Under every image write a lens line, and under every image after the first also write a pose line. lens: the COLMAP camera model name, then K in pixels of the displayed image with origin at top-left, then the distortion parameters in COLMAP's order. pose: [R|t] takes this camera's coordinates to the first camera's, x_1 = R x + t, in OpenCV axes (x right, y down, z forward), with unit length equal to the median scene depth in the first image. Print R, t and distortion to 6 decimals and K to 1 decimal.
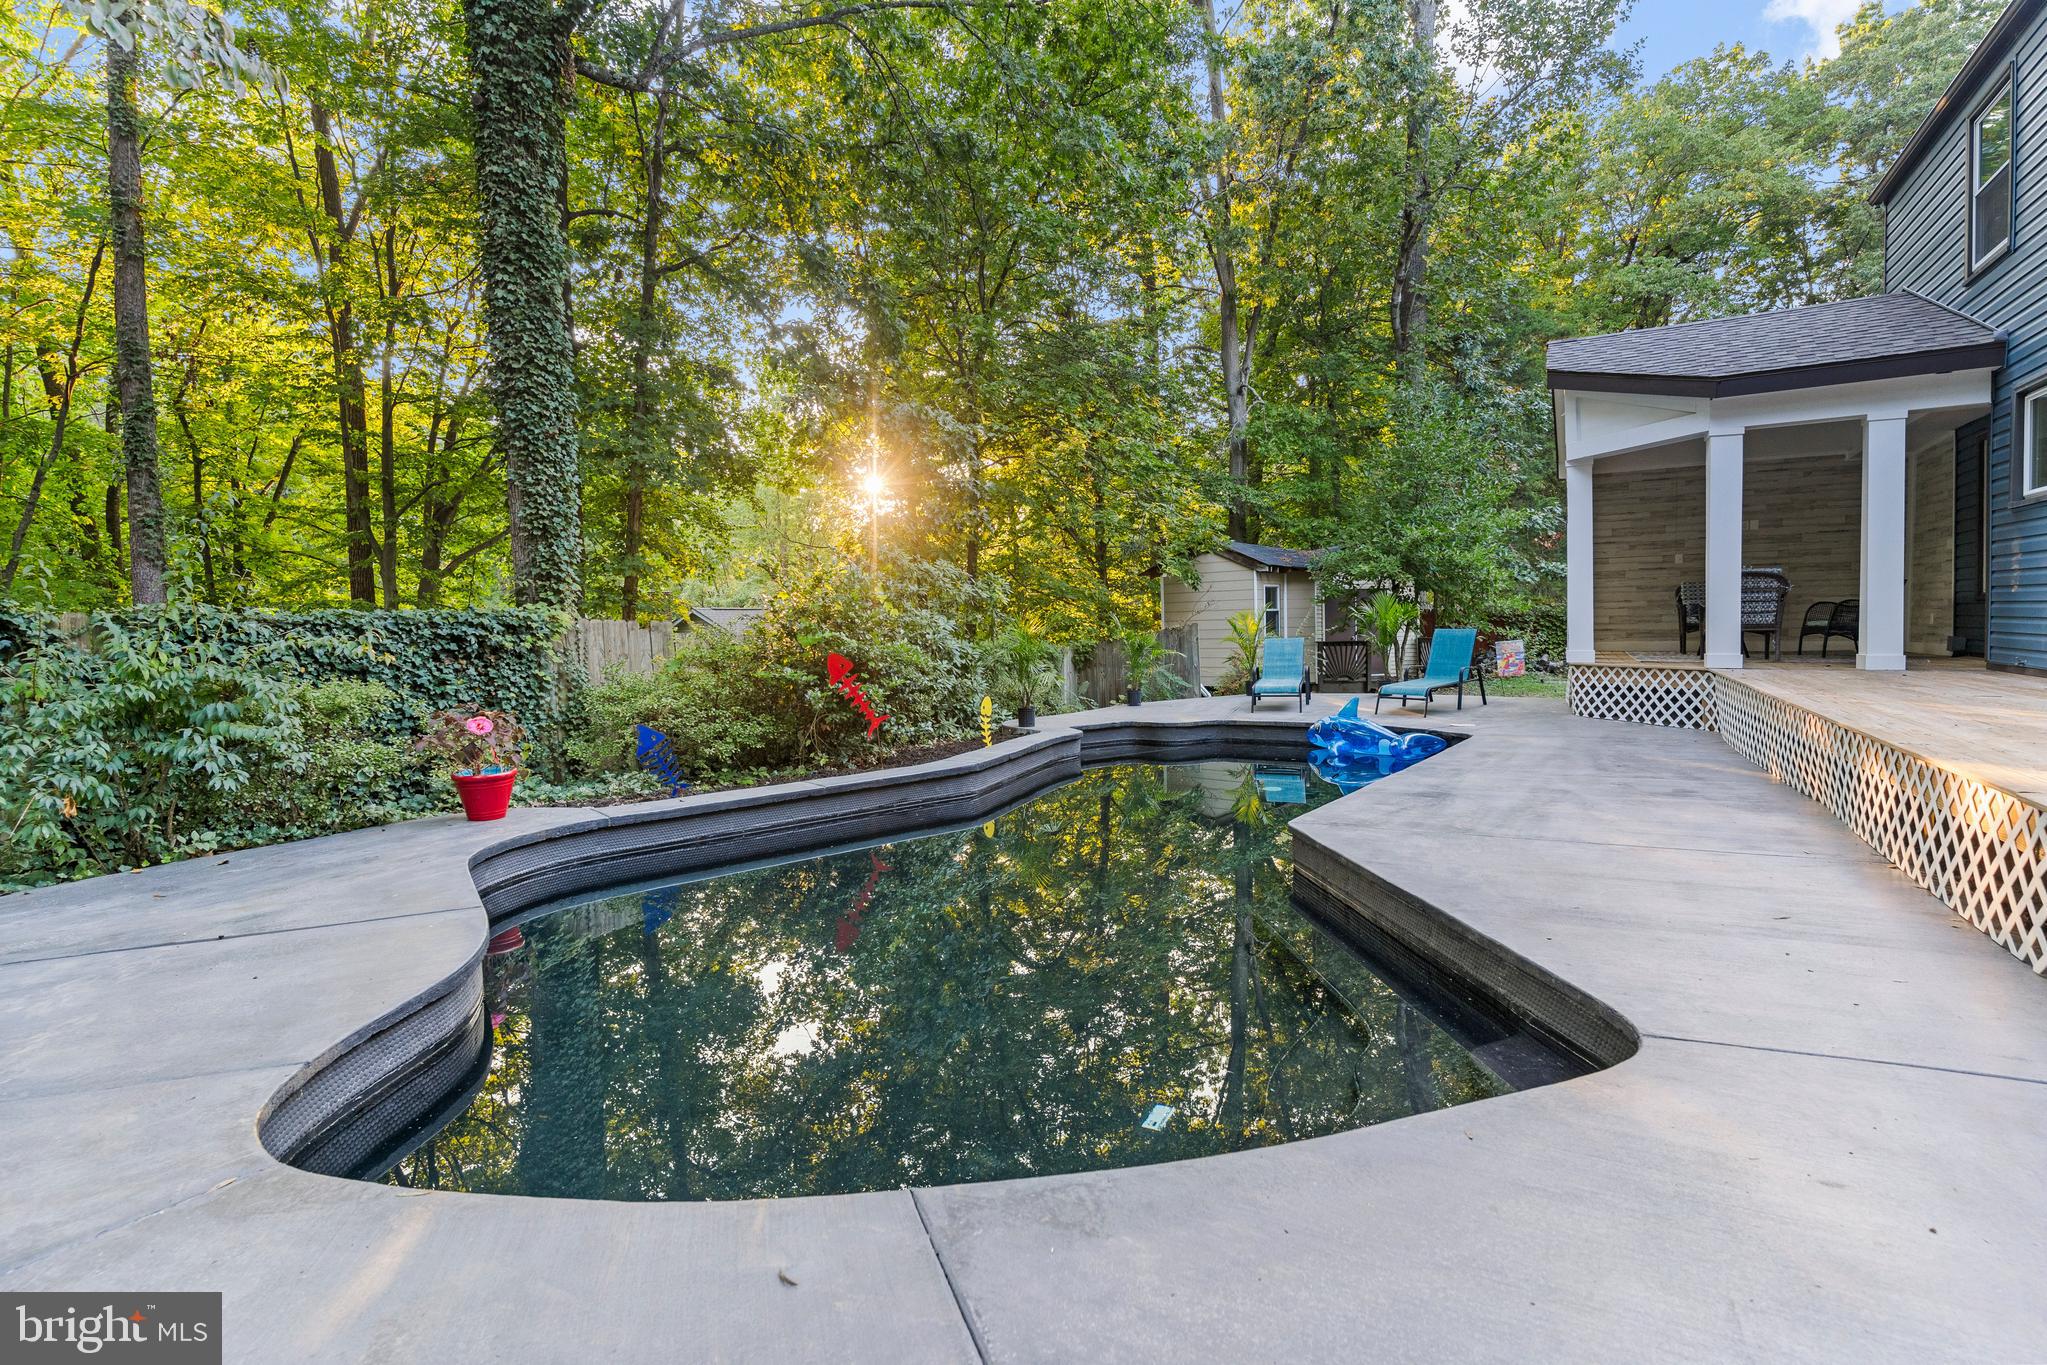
lens RADIAL K [[982.6, 0, 1021.4], [0, 982.6, 667.2], [0, 0, 1]] dist [-0.002164, -0.000028]
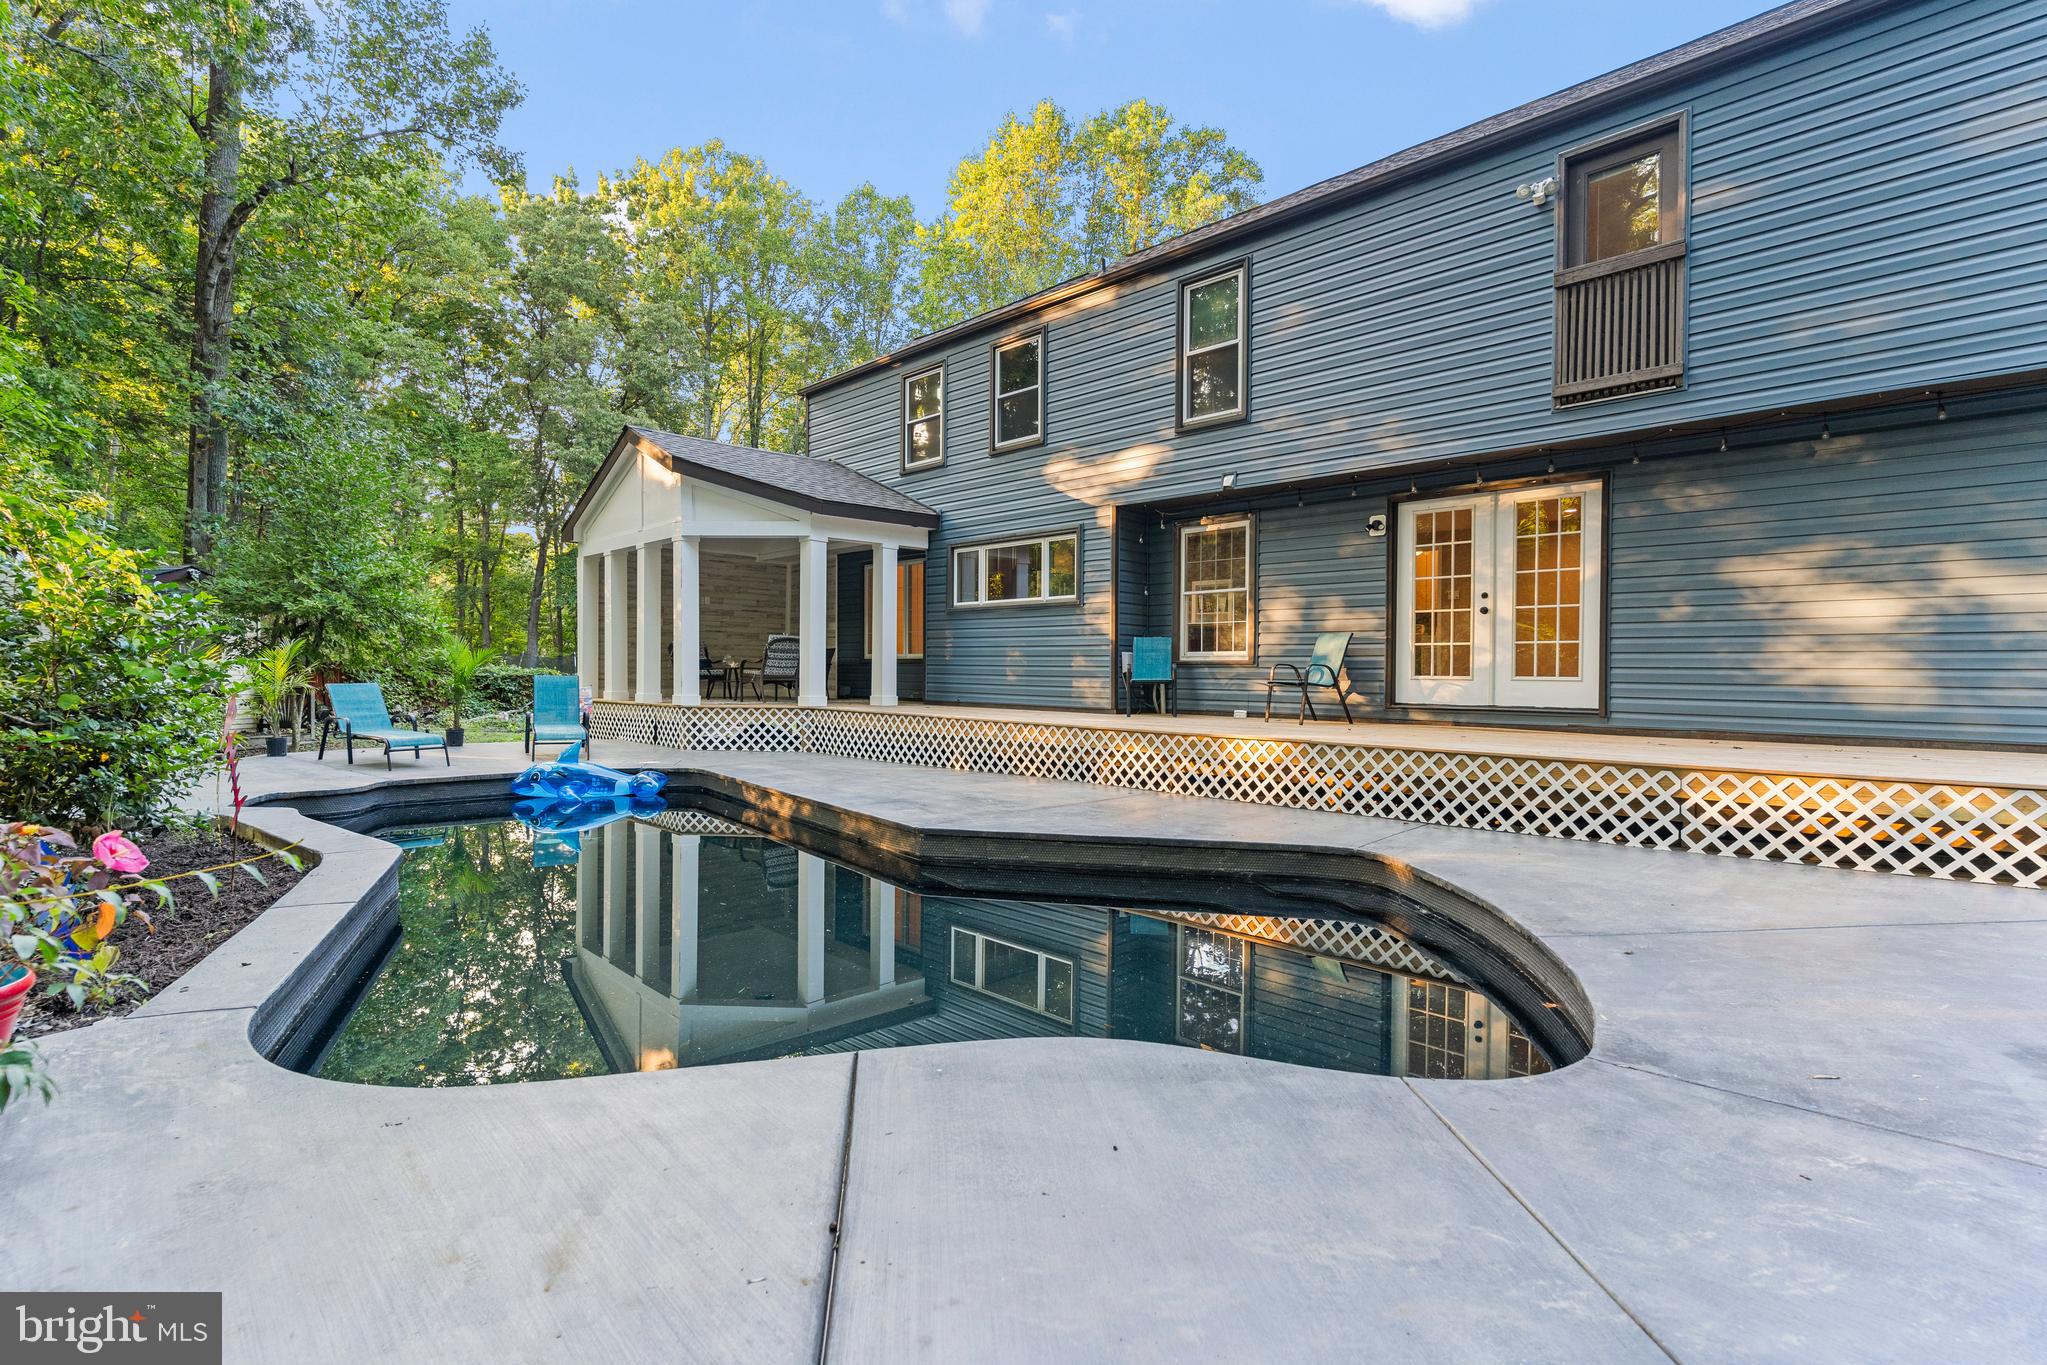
lens RADIAL K [[982.6, 0, 1013.2], [0, 982.6, 679.1], [0, 0, 1]] dist [-0.002164, -0.000028]
pose [[0.290402, 0.015810, 0.956774, -0.378201], [0.026376, 0.999351, -0.024520, 0.002811], [-0.956541, 0.032356, 0.289797, 0.226491]]
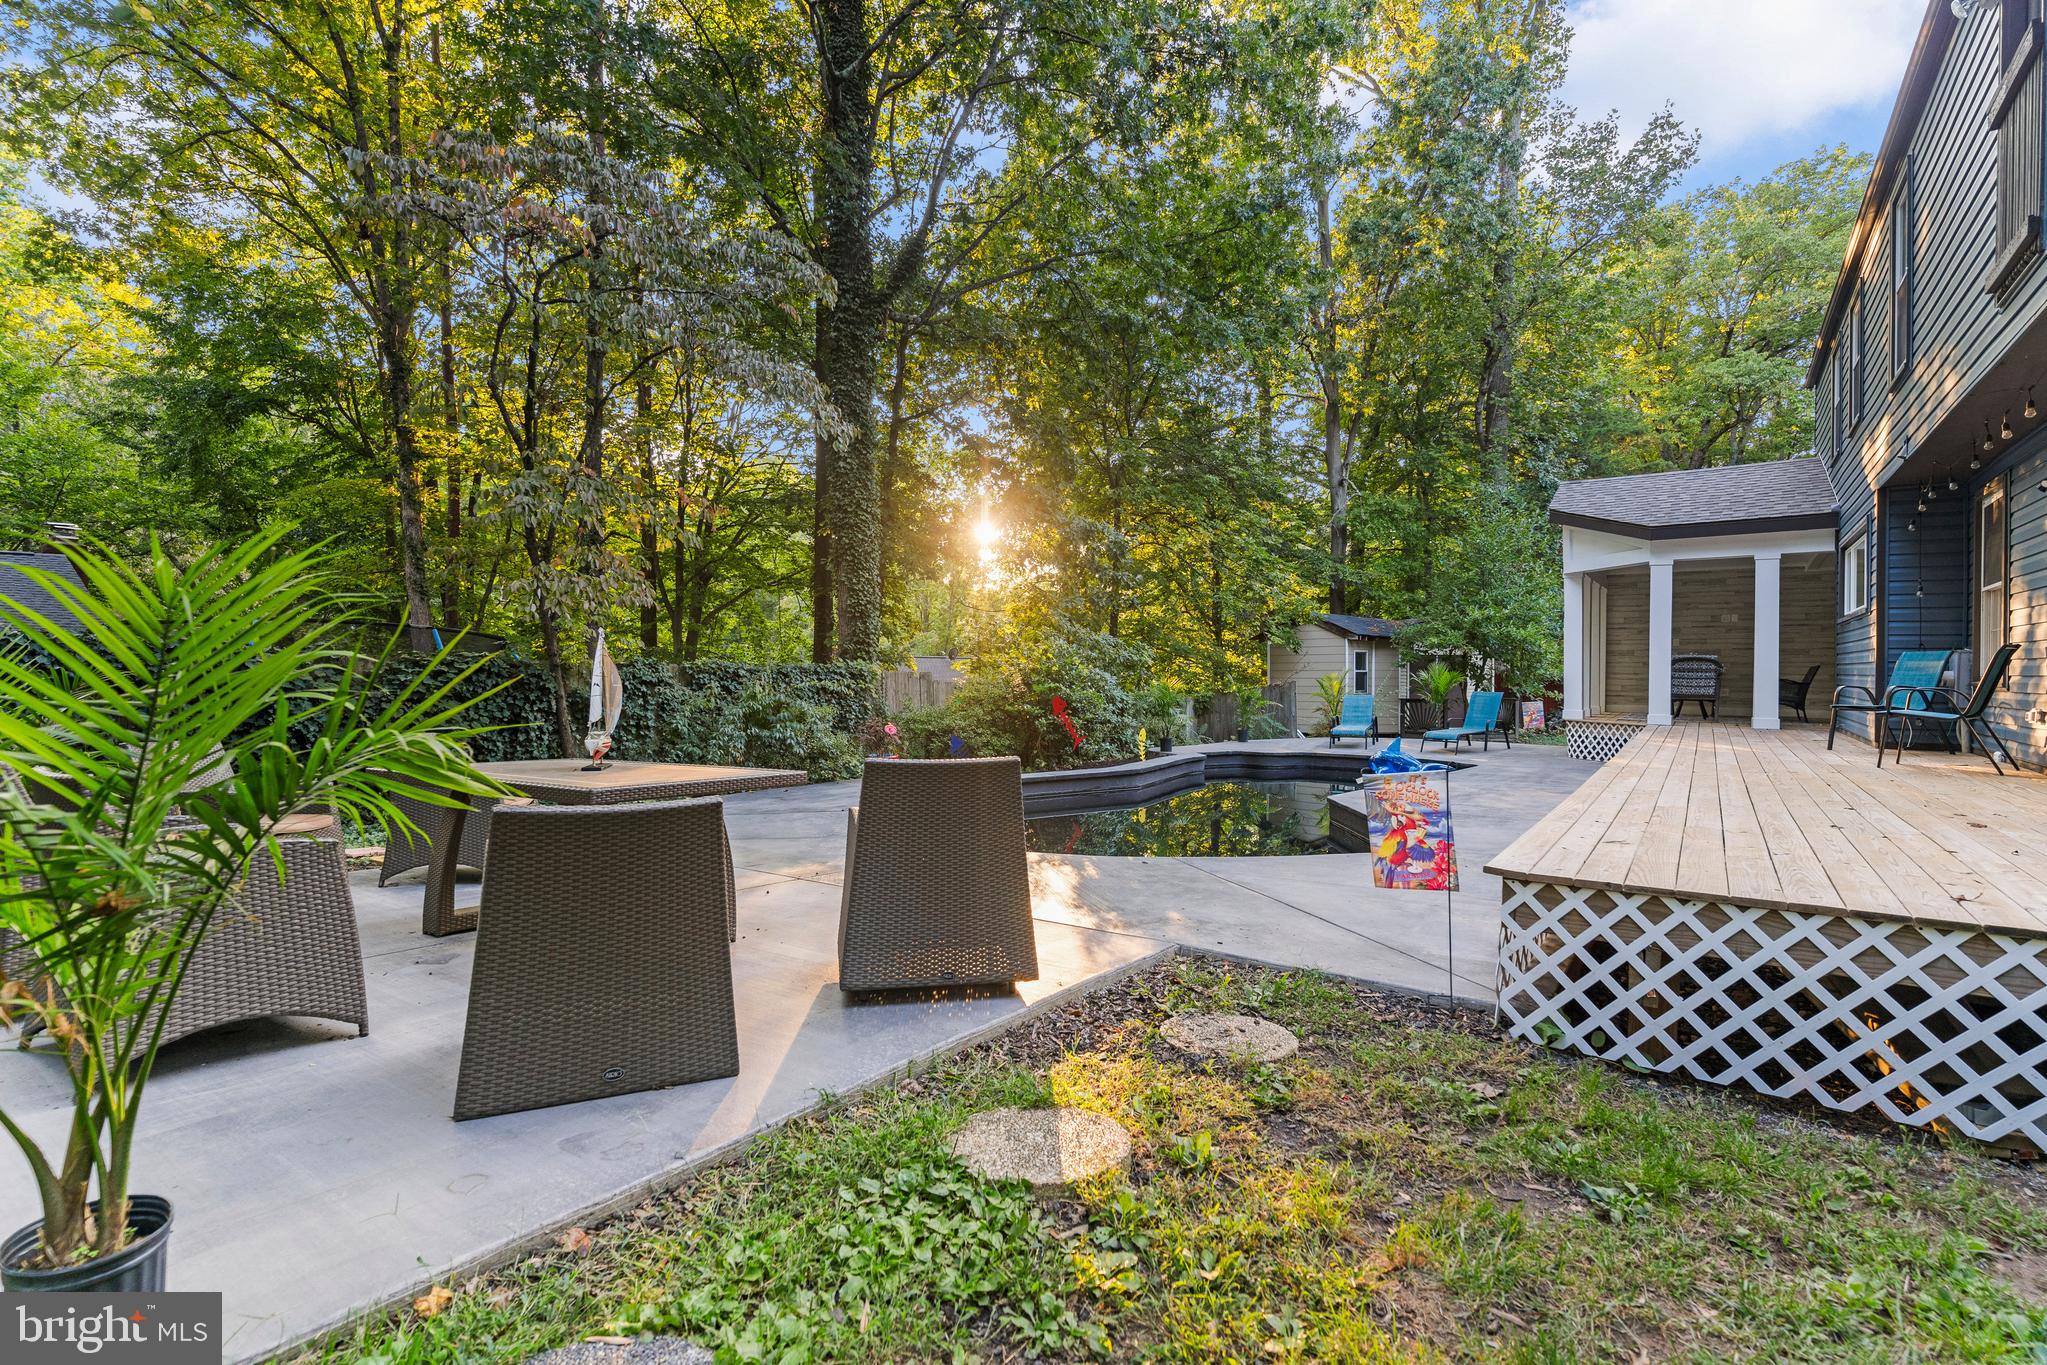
lens RADIAL K [[982.6, 0, 1010.9], [0, 982.6, 682.0], [0, 0, 1]] dist [-0.002164, -0.000028]
pose [[0.992454, 0.027463, -0.119505, -0.042445], [-0.031379, 0.999026, -0.031018, 0.008773], [0.118537, 0.034534, 0.992349, -0.383010]]
